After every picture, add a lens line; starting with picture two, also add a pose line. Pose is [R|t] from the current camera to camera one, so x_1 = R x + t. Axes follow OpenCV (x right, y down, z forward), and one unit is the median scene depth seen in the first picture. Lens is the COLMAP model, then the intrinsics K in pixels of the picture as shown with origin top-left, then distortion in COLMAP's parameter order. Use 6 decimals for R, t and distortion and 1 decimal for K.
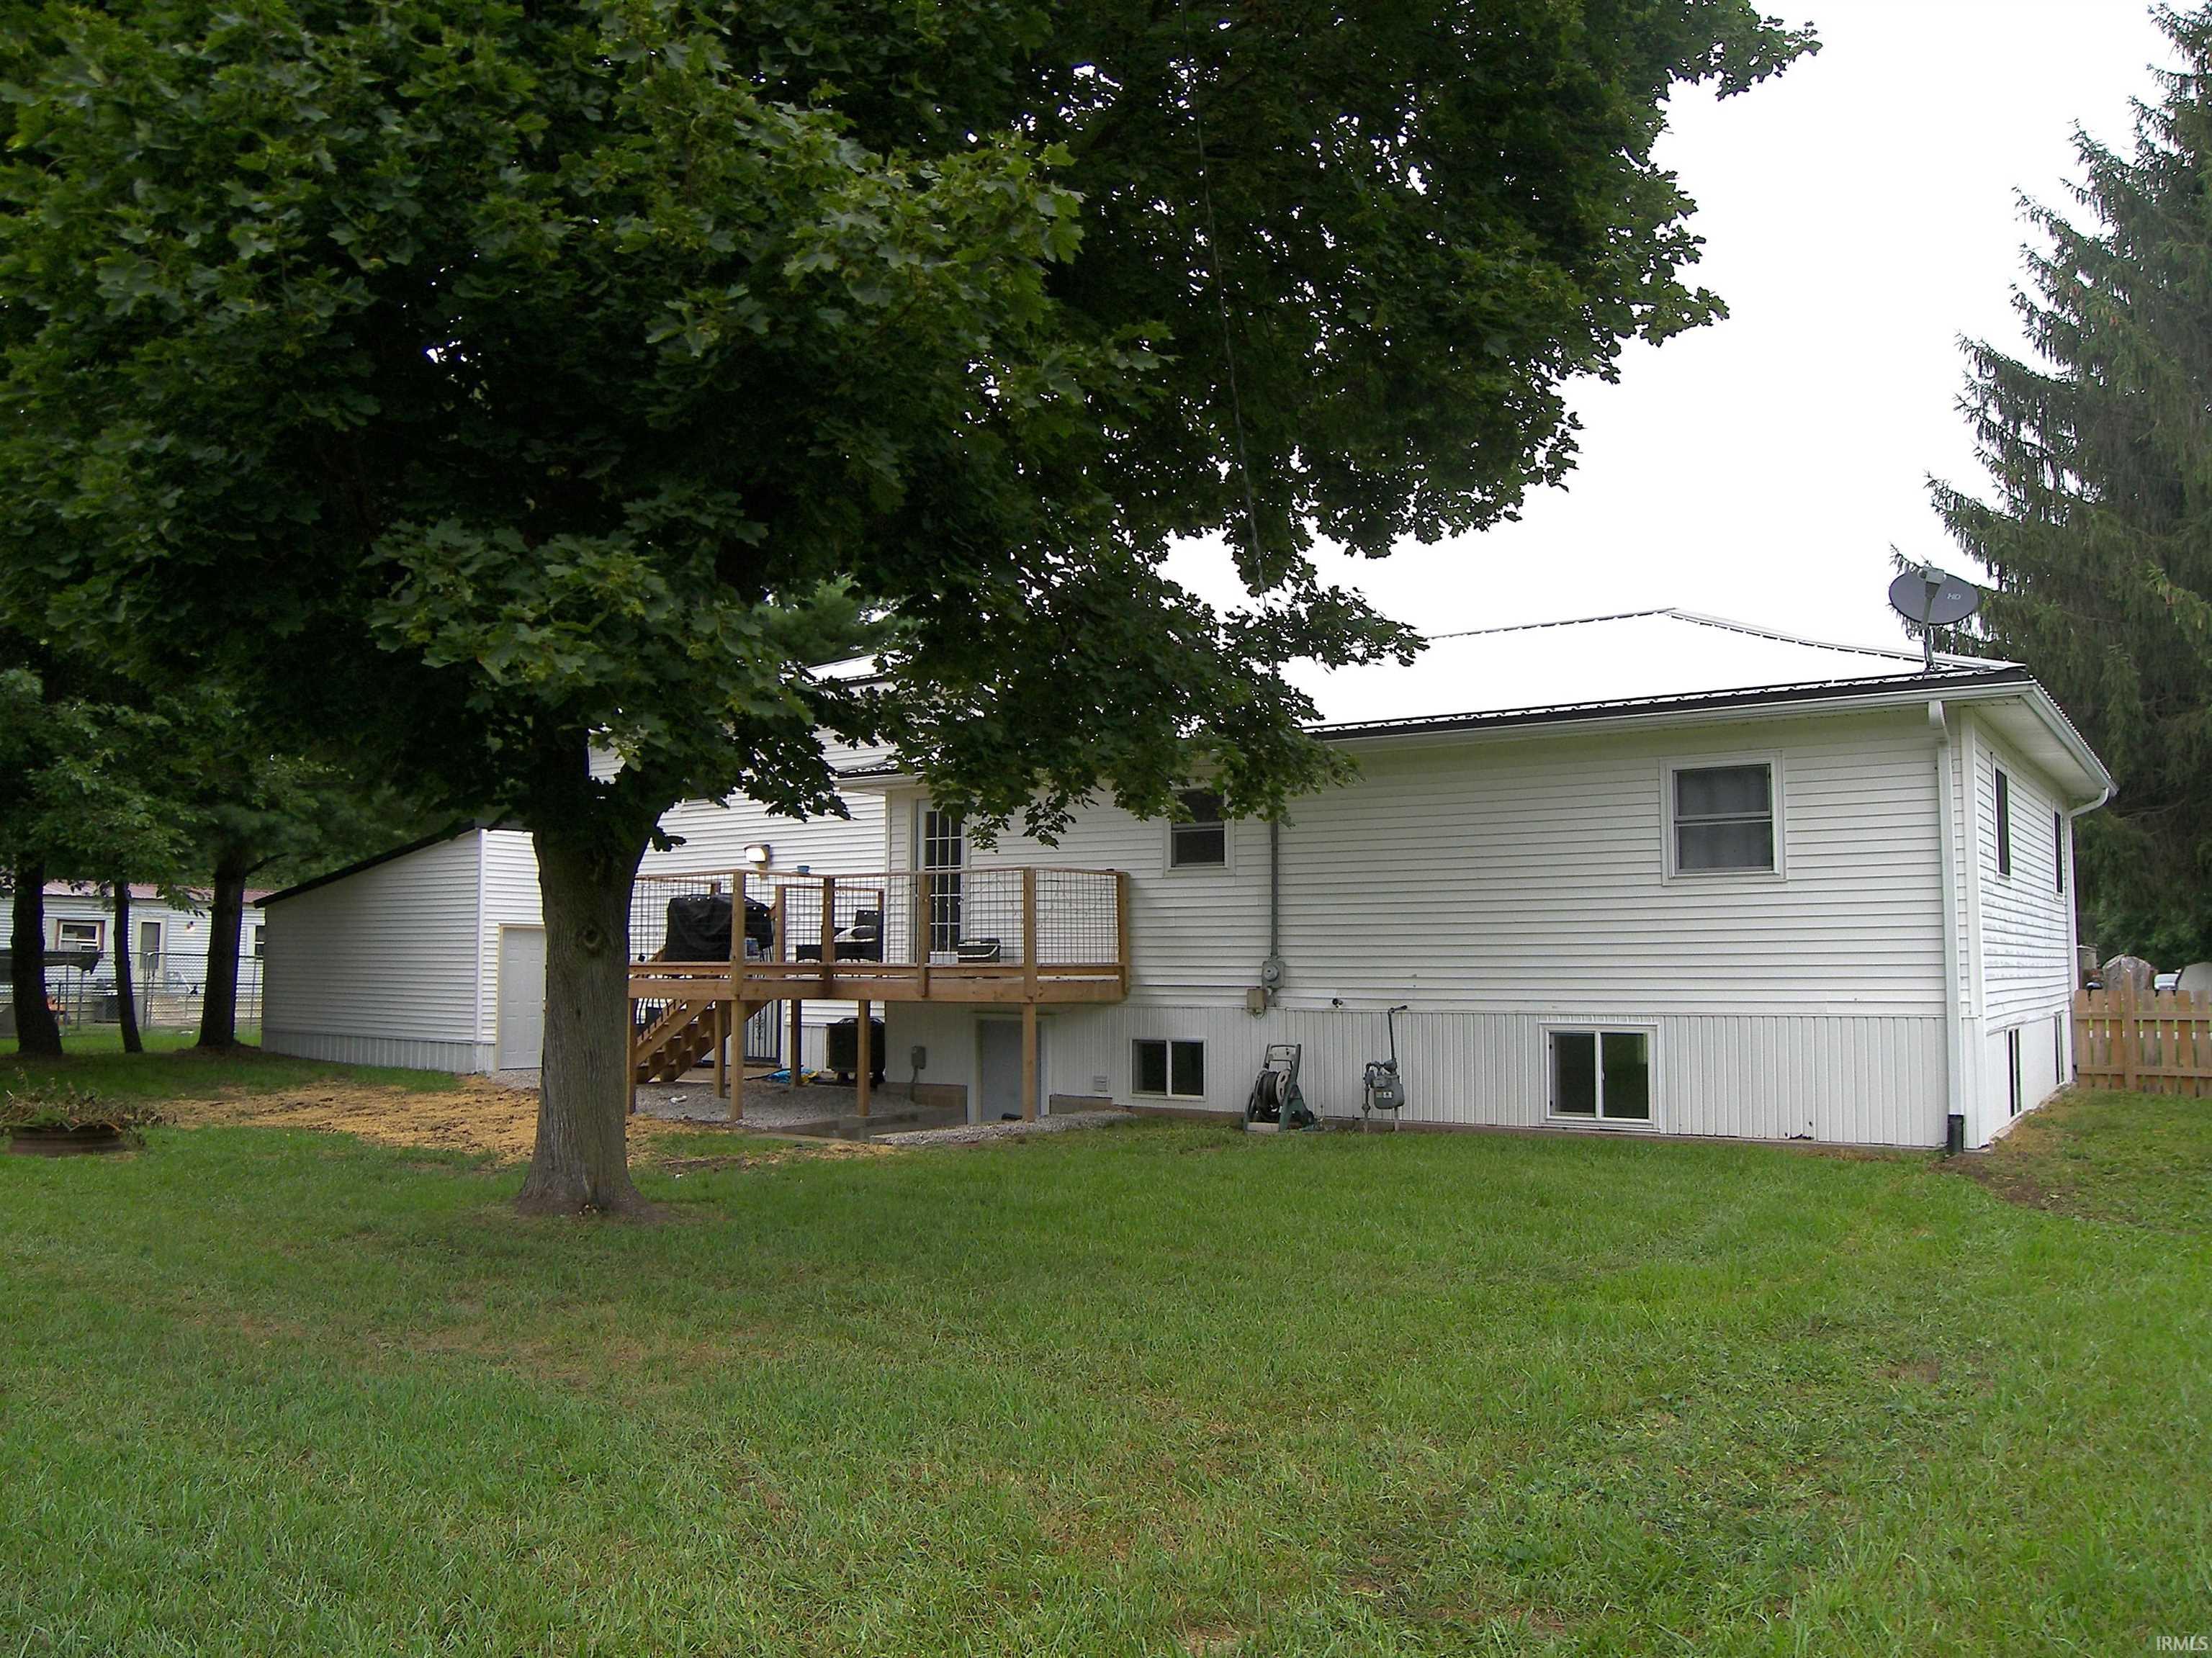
lens RADIAL K [[1670.9, 0, 1106.0], [0, 1670.9, 829.0], [0, 0, 1]] dist [-0.122838, 0.000955]
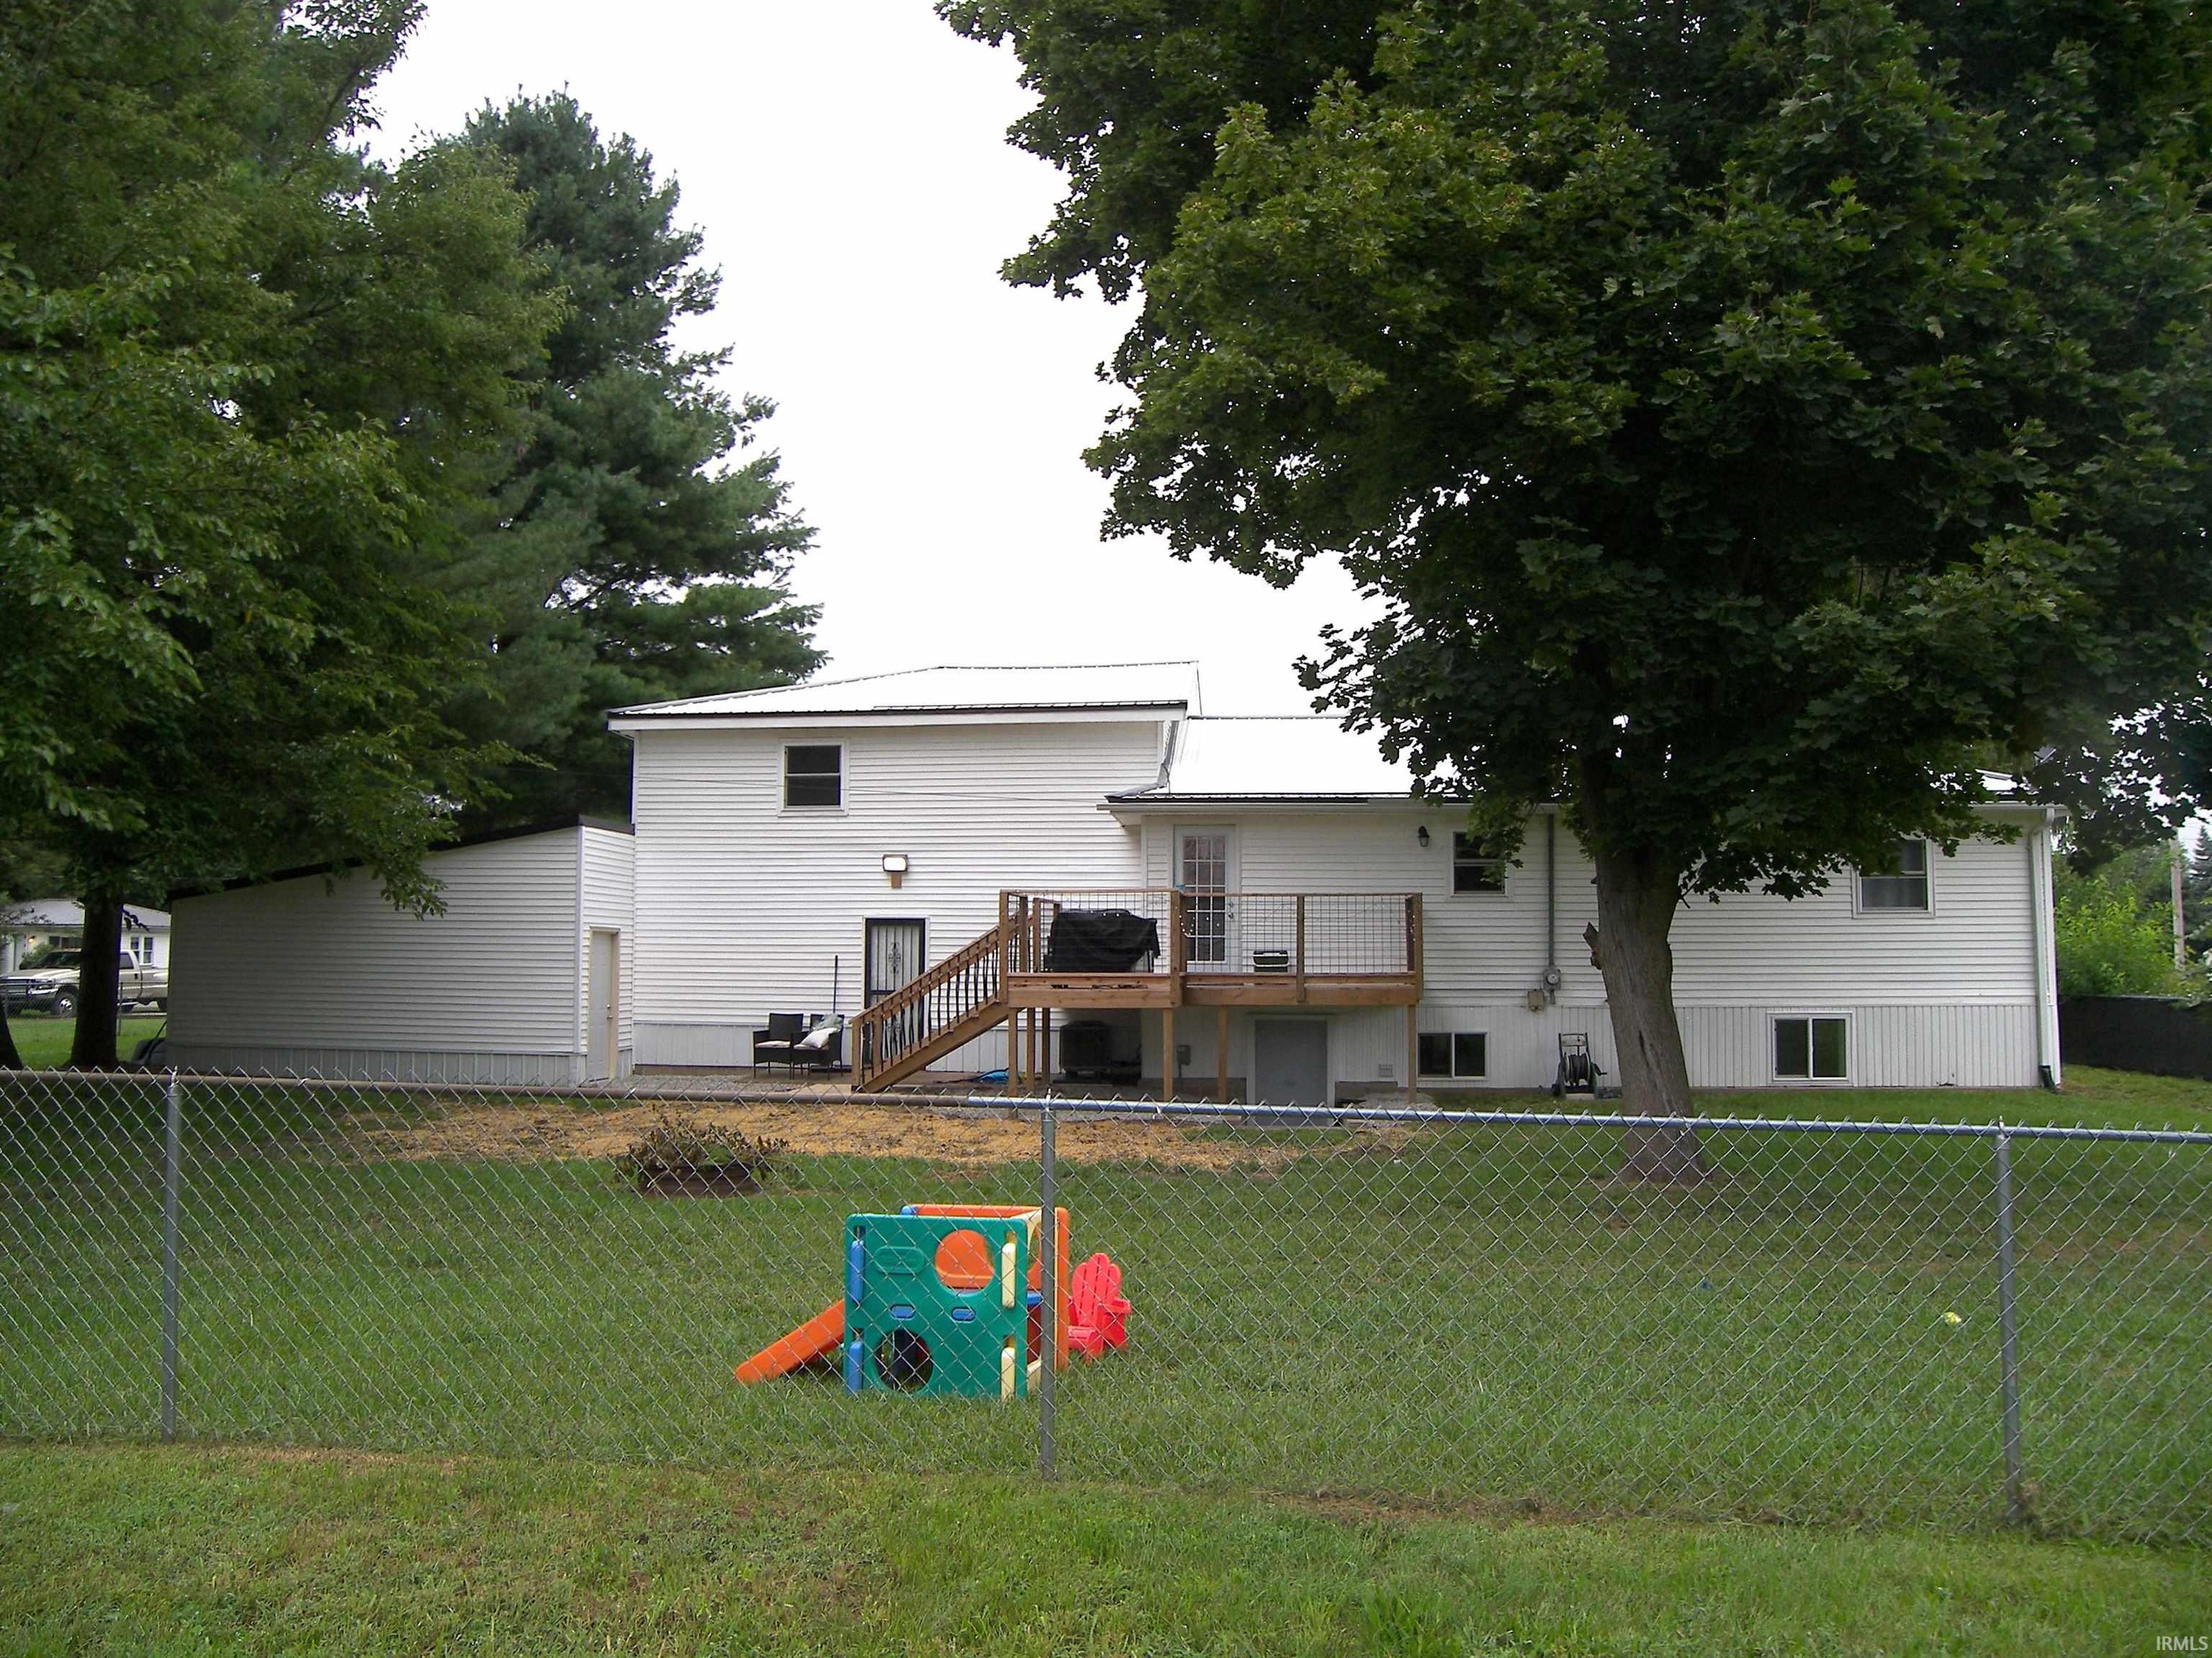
lens RADIAL K [[1569.2, 0, 1106.0], [0, 1569.2, 829.0], [0, 0, 1]] dist [-0.142339, 0.105001]
pose [[0.865577, 0.049007, 0.498373, -0.789729], [-0.044251, 0.998792, -0.021359, 0.011263], [-0.498818, -0.003566, 0.866700, 0.127482]]
